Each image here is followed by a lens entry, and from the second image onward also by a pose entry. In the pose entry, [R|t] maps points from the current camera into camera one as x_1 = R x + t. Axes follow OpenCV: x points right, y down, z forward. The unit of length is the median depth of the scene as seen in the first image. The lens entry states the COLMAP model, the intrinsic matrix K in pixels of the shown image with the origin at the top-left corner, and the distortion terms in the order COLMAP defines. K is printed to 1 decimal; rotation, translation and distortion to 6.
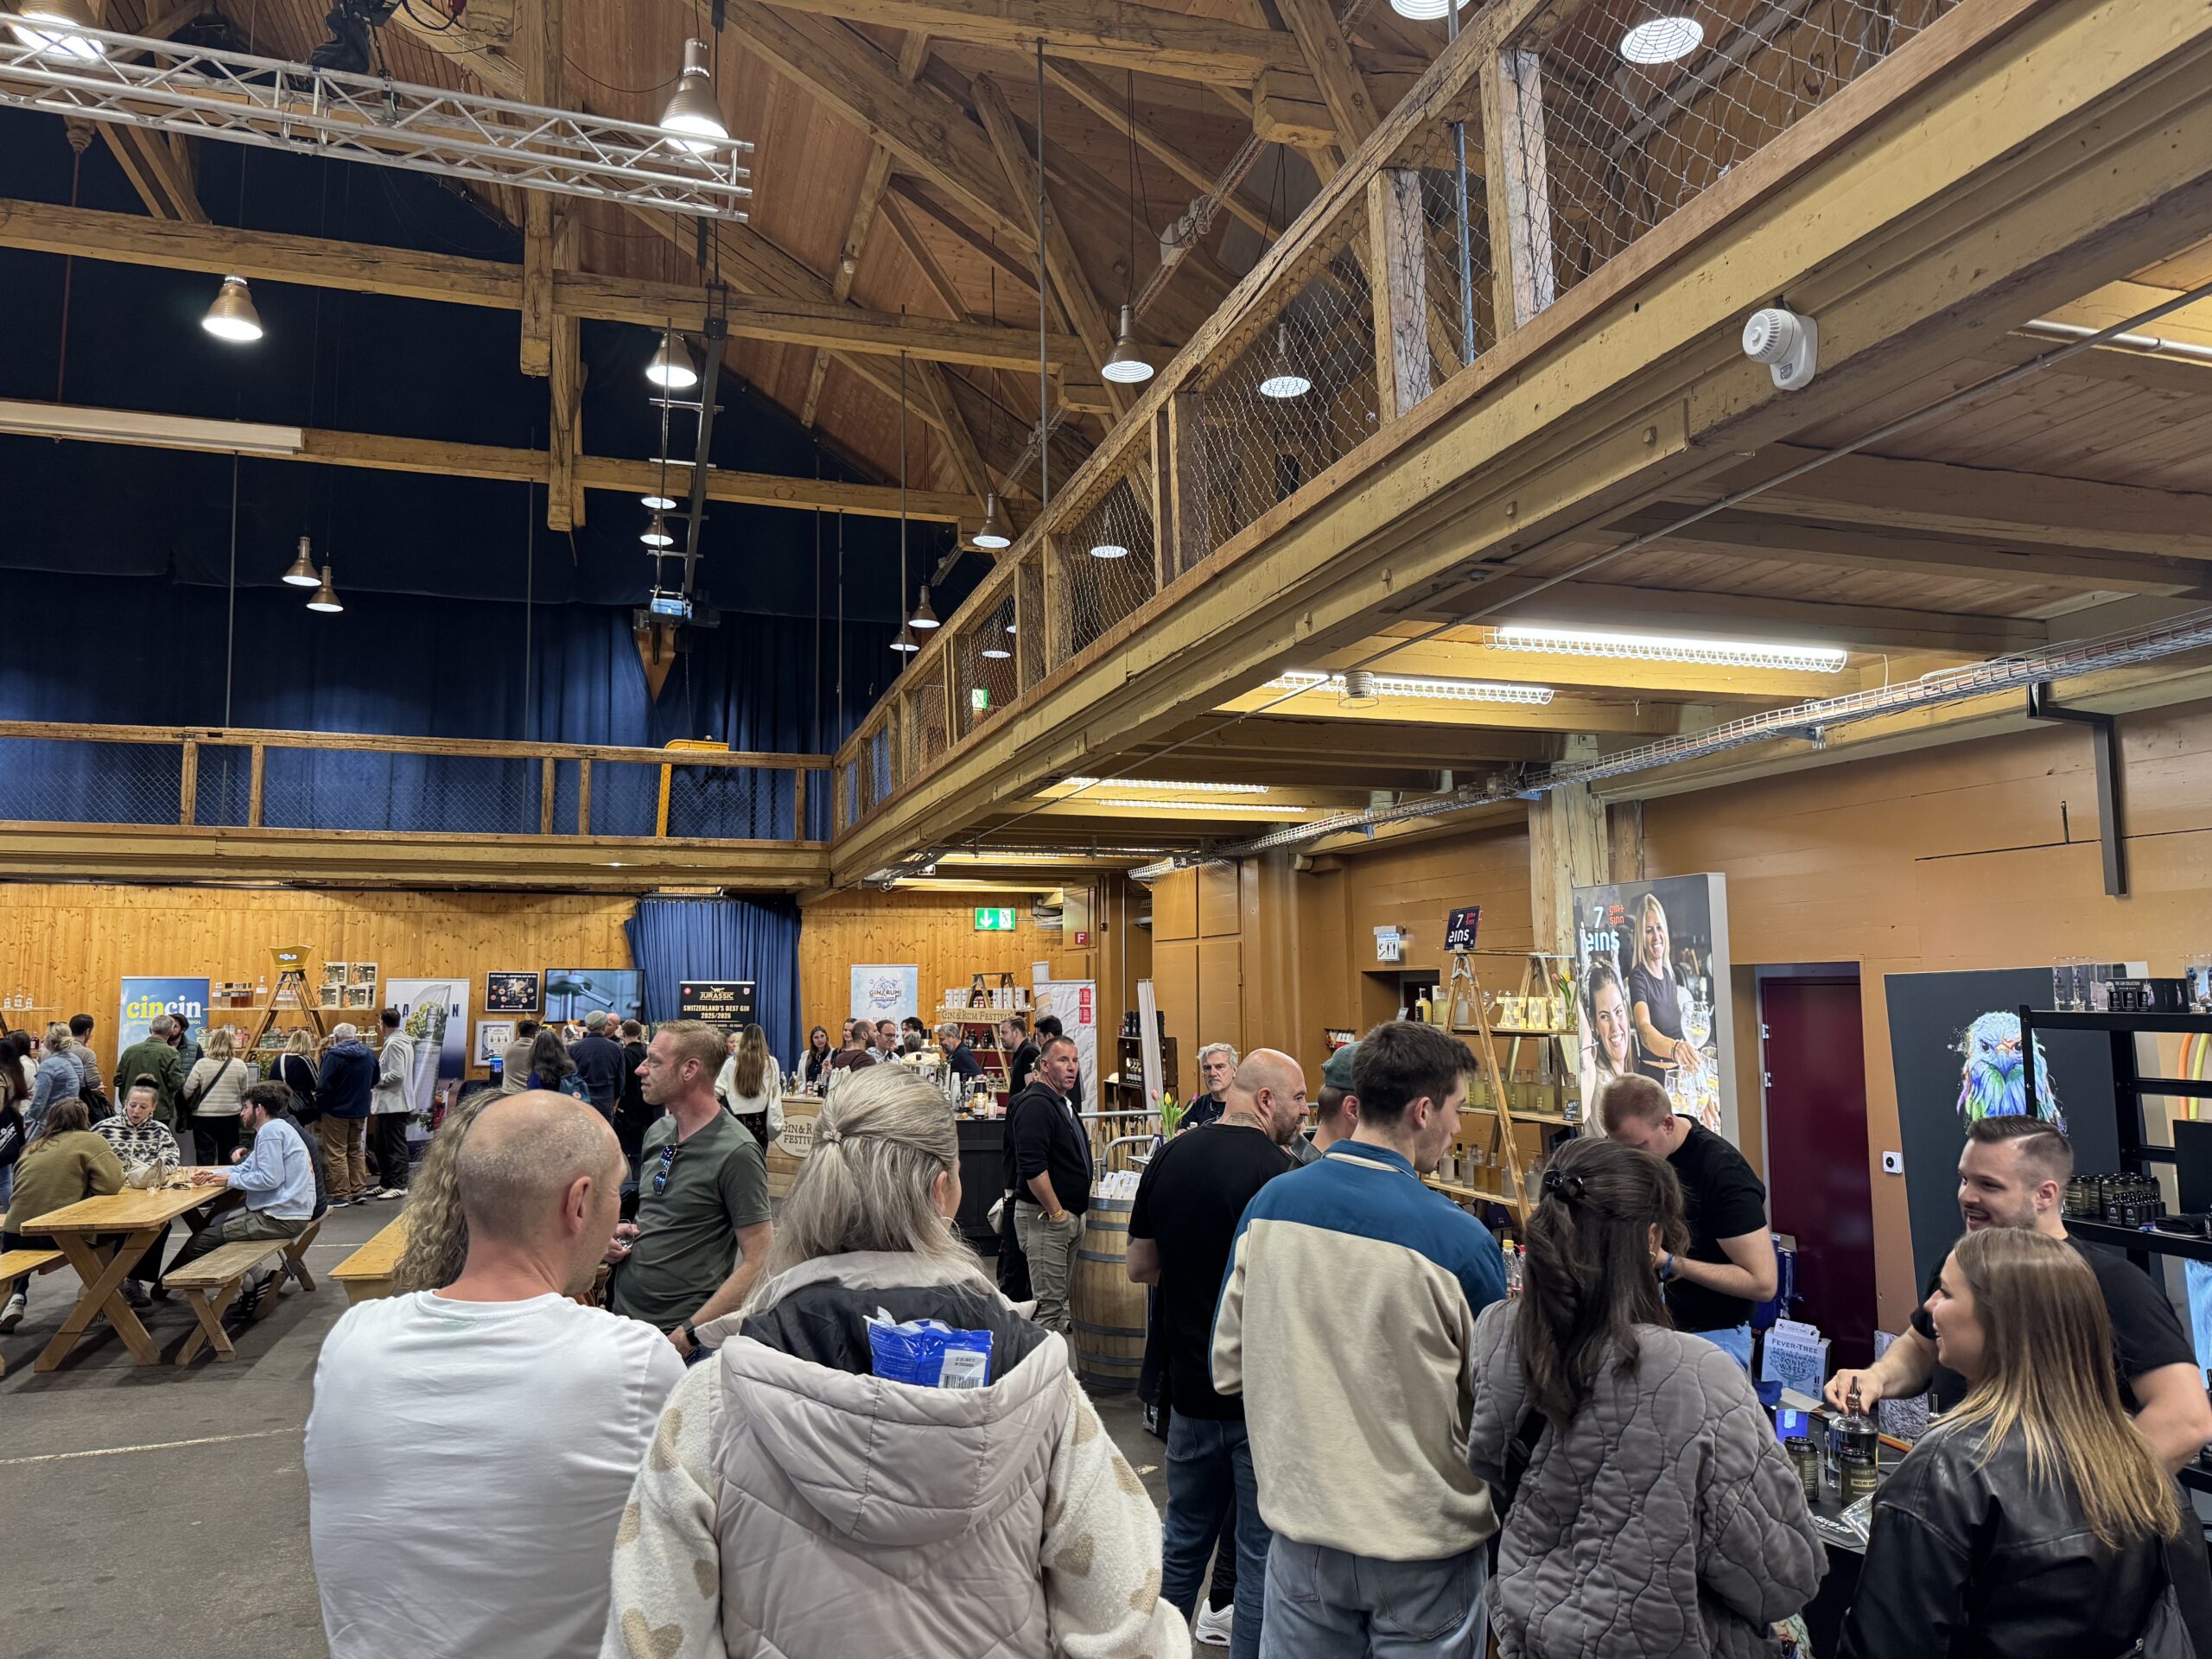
lens RADIAL K [[1538.1, 0, 1179.2], [0, 1538.1, 813.8], [0, 0, 1]] dist [-0.008120, -0.043332]
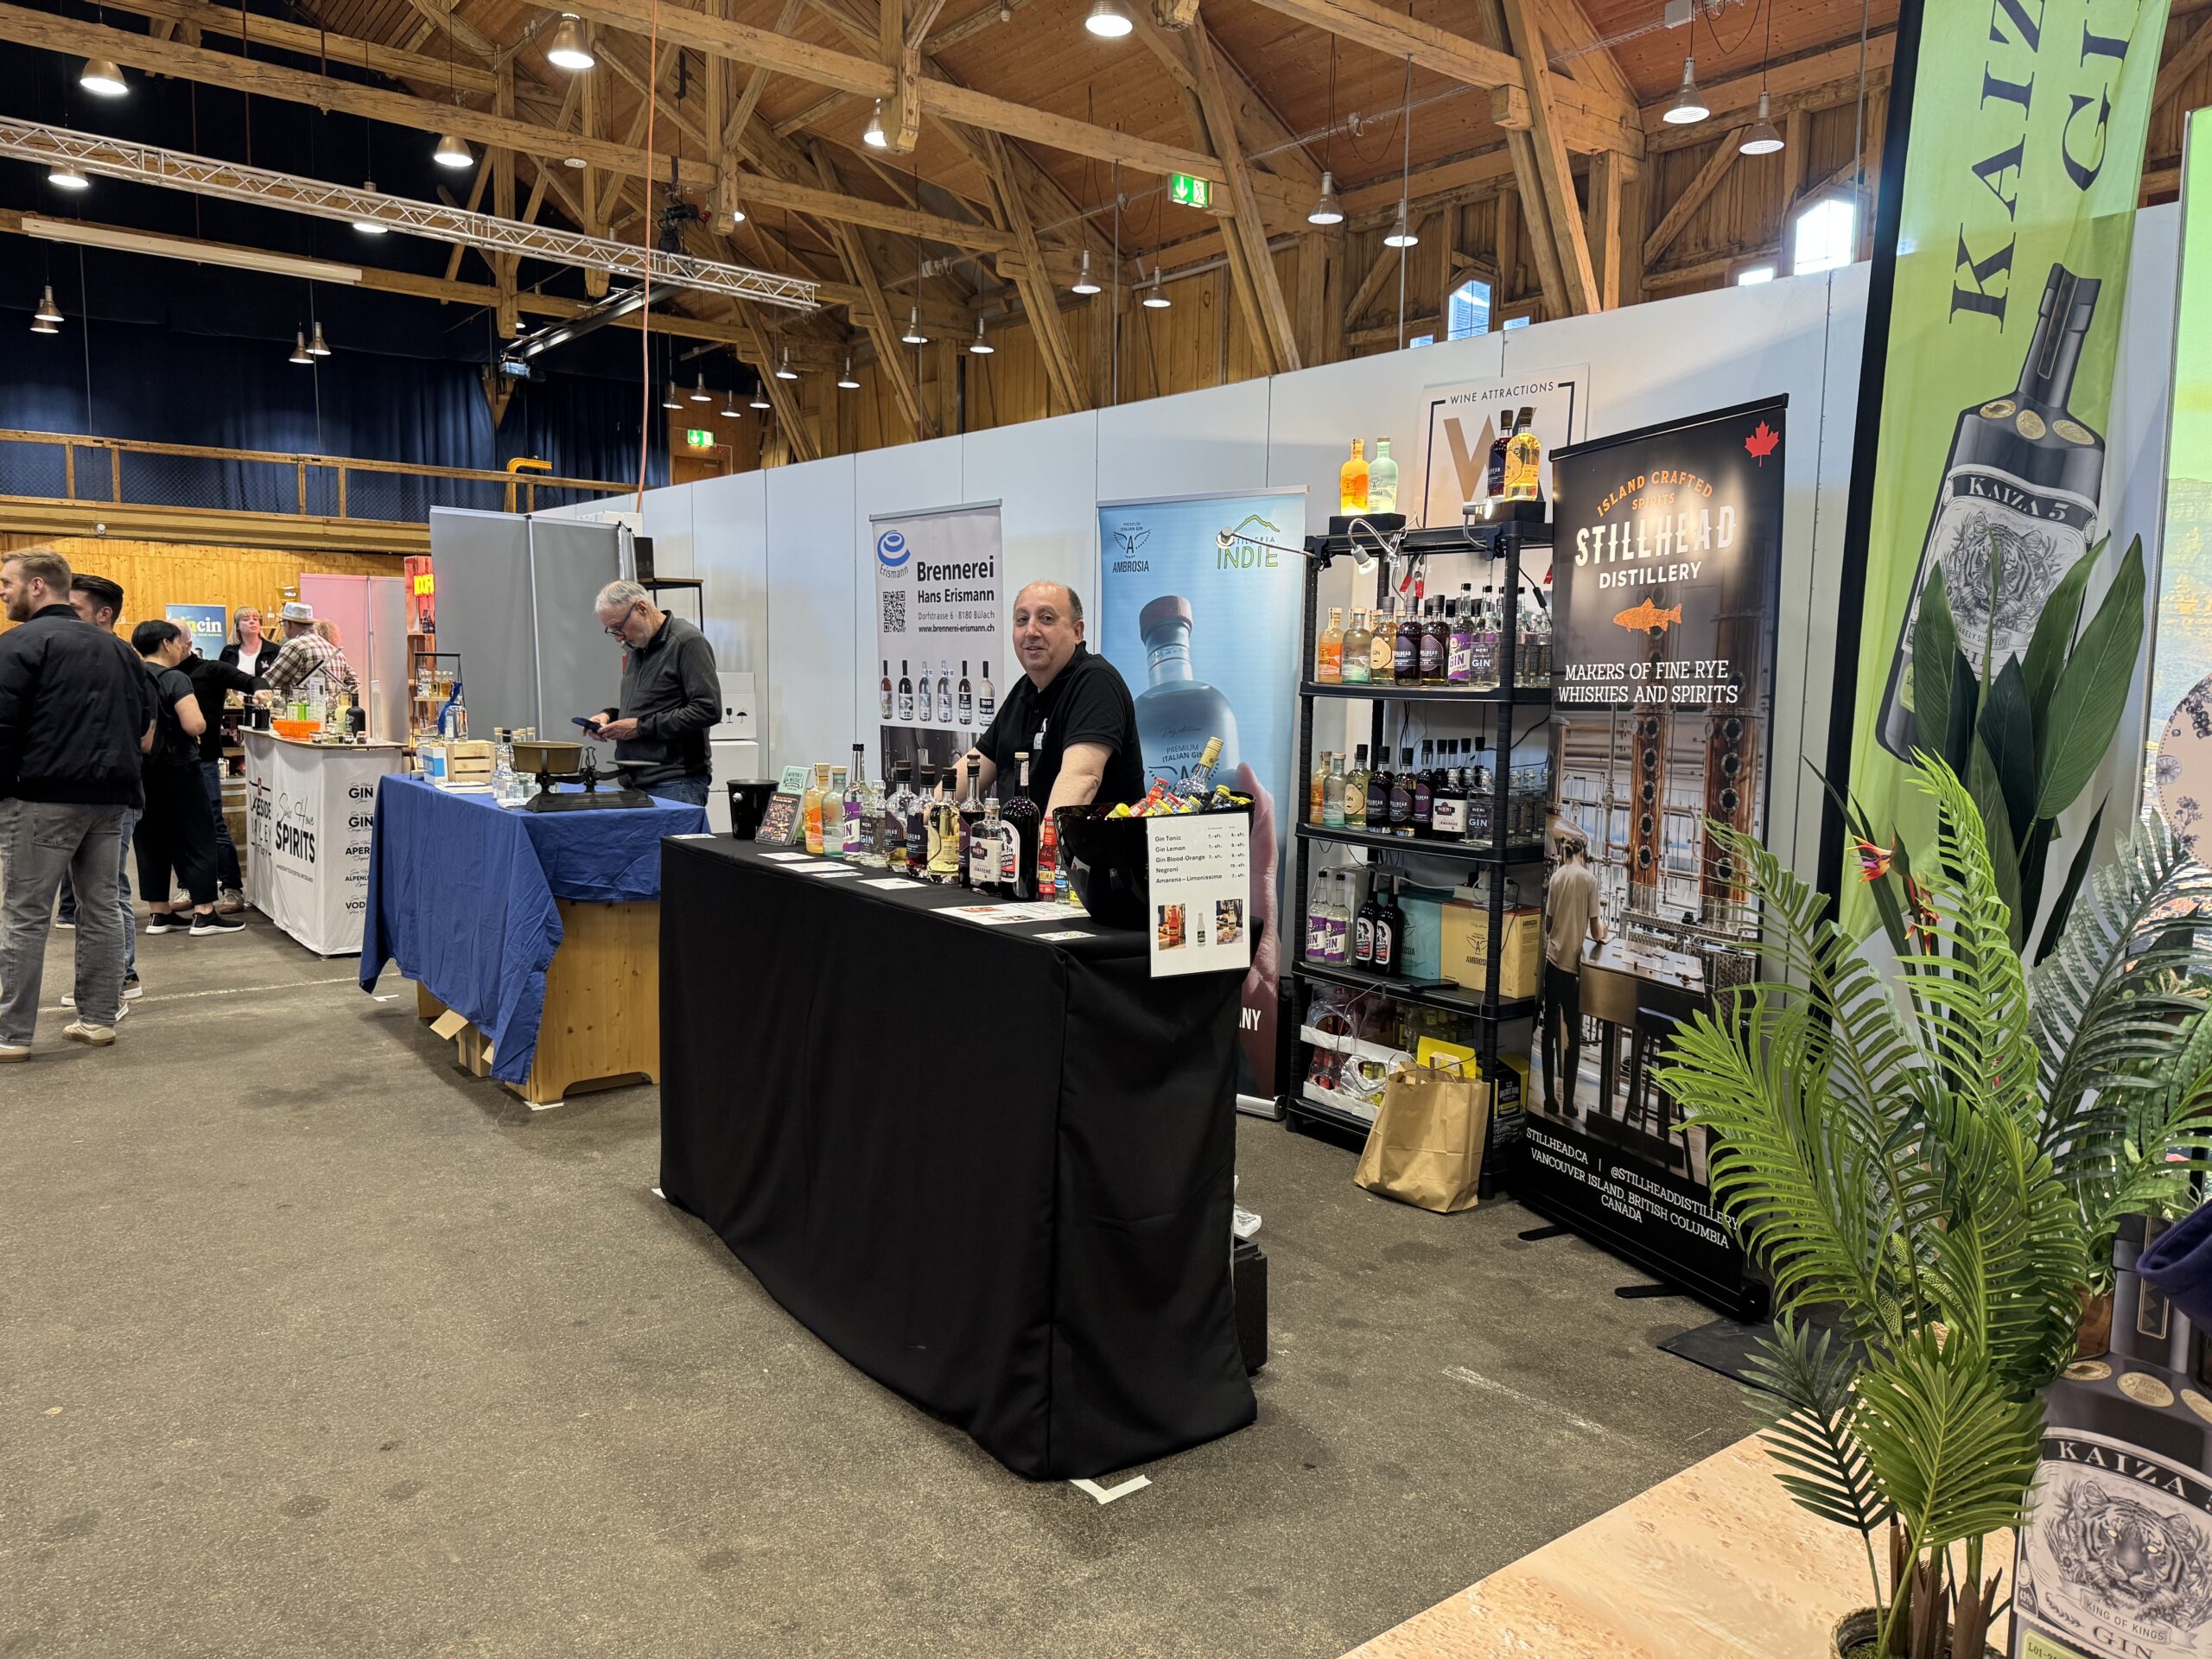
lens RADIAL K [[1566.8, 0, 1148.5], [0, 1566.8, 804.2], [0, 0, 1]] dist [0.056243, -0.066842]
pose [[0.945396, -0.004866, 0.325888, -0.280011], [-0.062700, 0.978497, 0.196502, -0.067081], [-0.319837, -0.206205, 0.924762, -0.801722]]
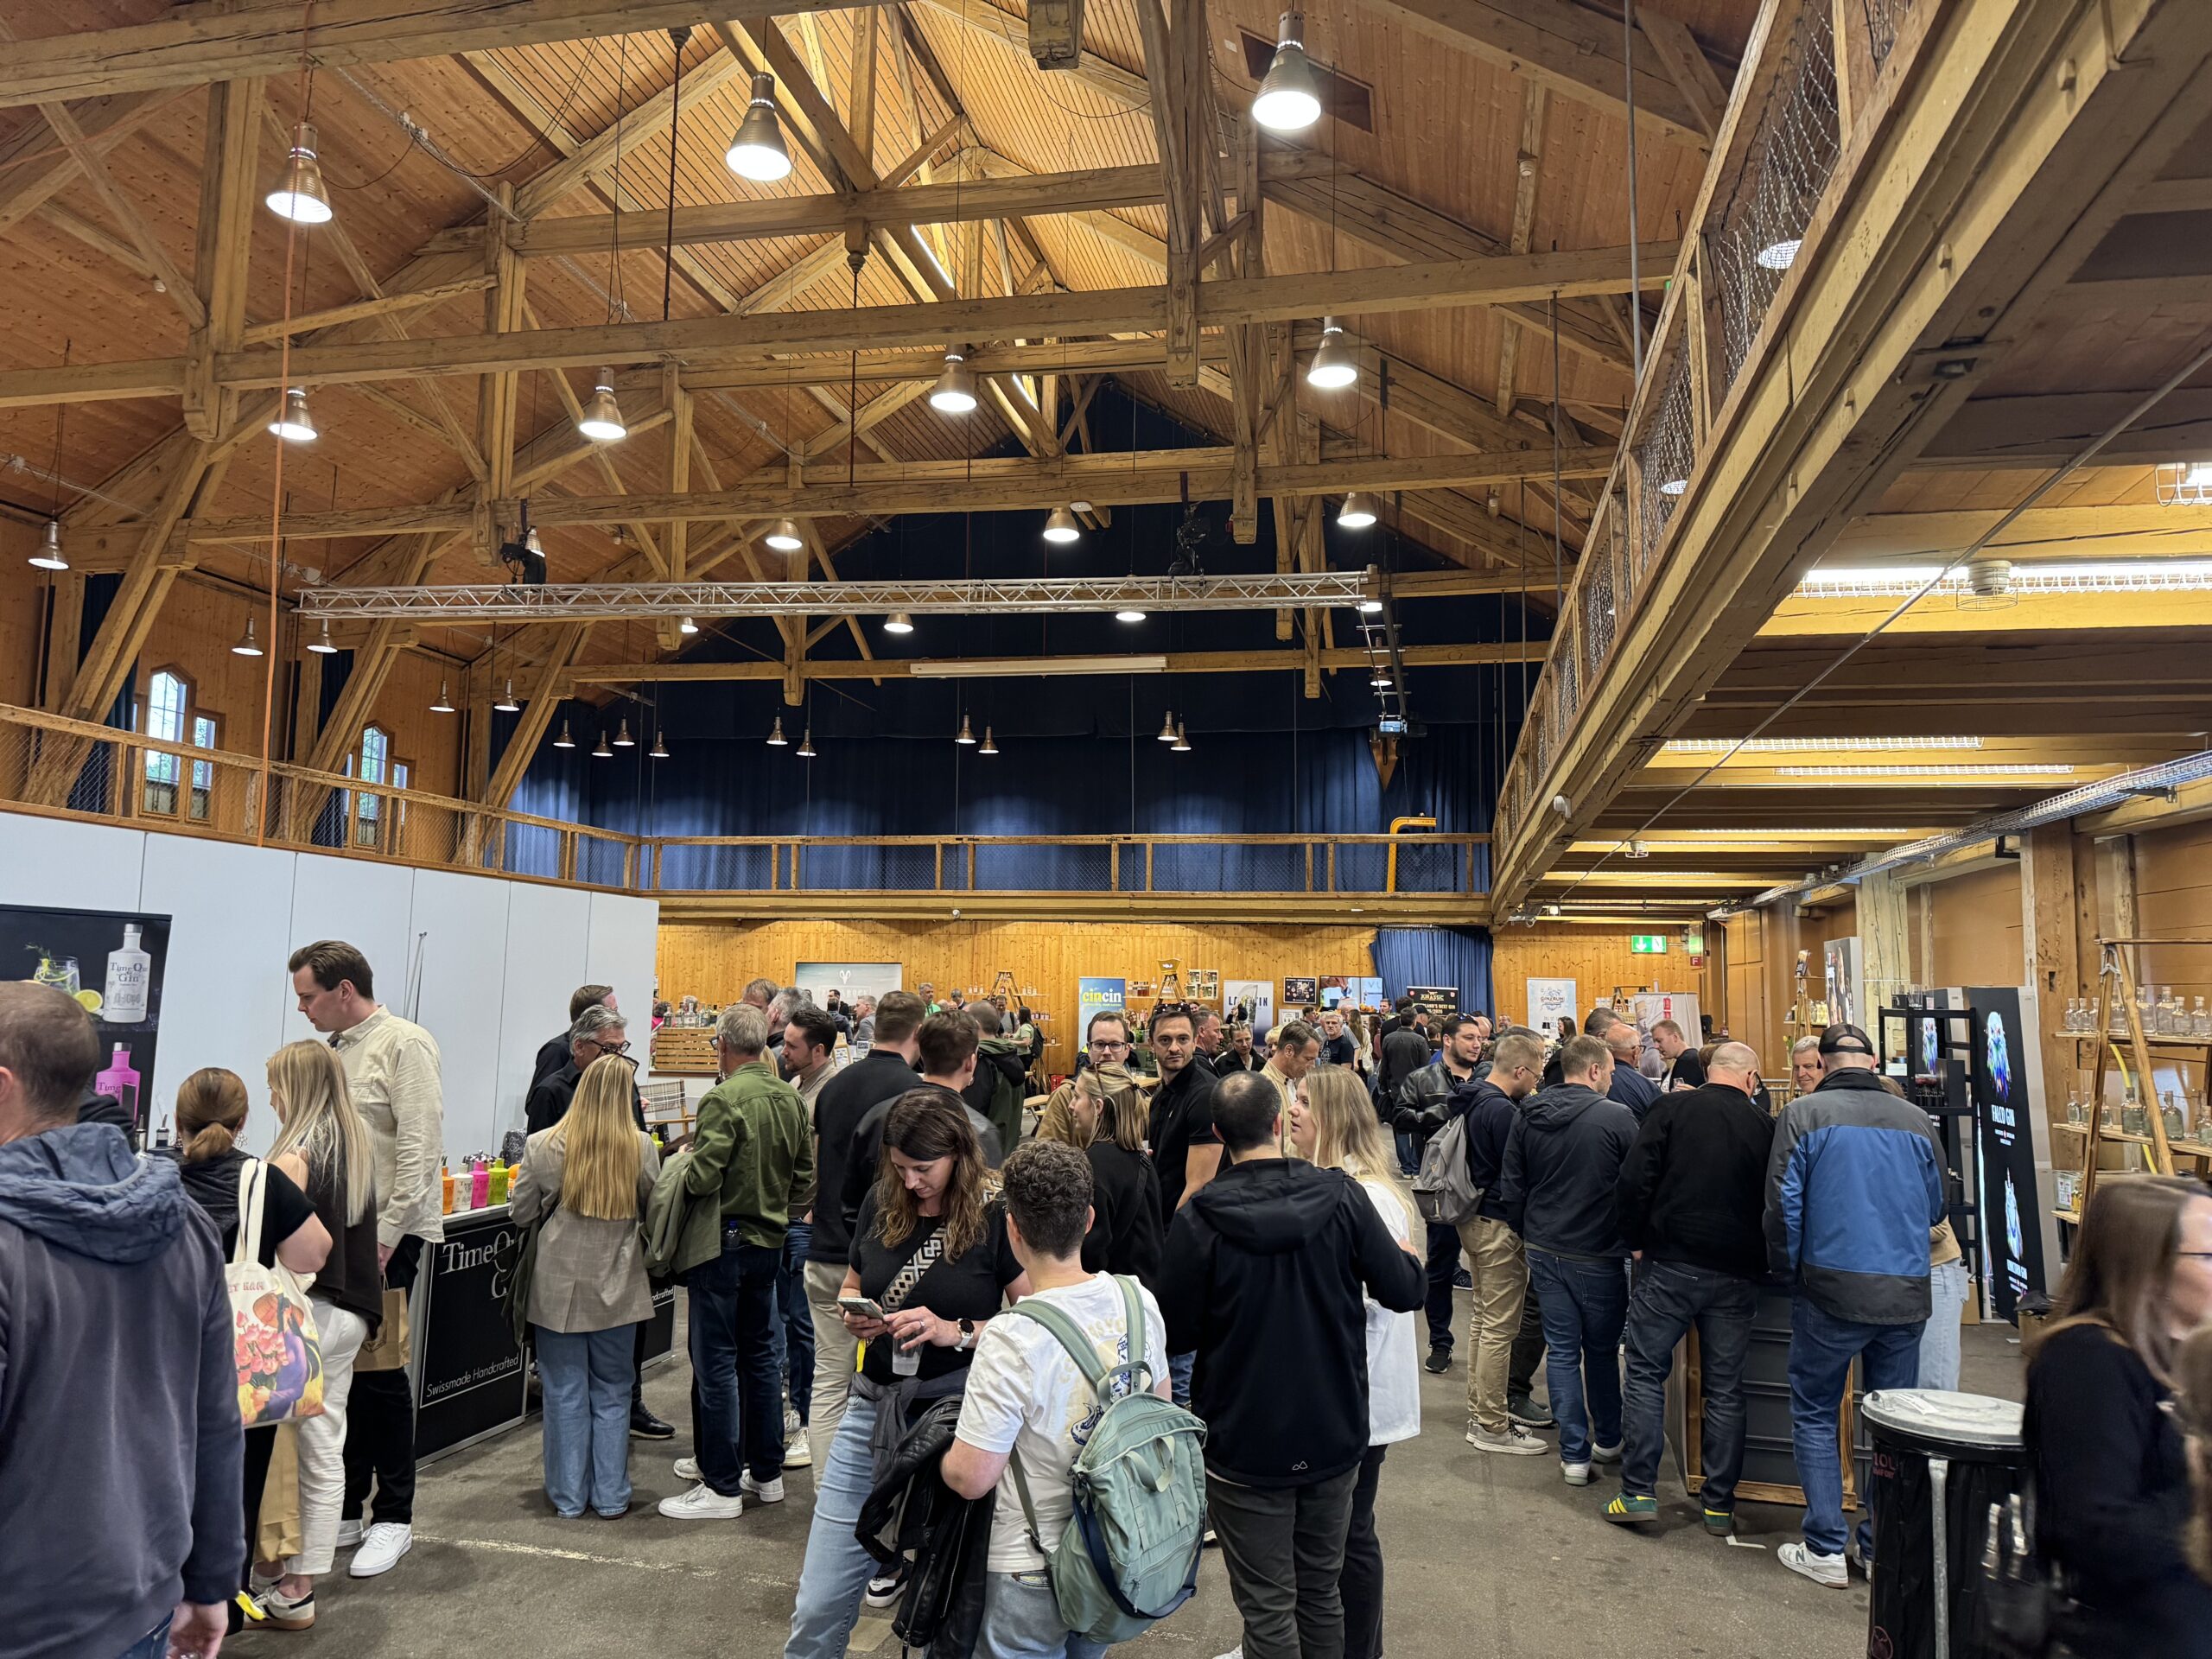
lens RADIAL K [[1566.8, 0, 1060.7], [0, 1566.8, 842.0], [0, 0, 1]] dist [0.056243, -0.066842]
pose [[0.832873, -0.028161, -0.552747, 0.243976], [0.035644, 0.999361, 0.002793, -0.046032], [0.552315, -0.022028, 0.833345, -0.444432]]
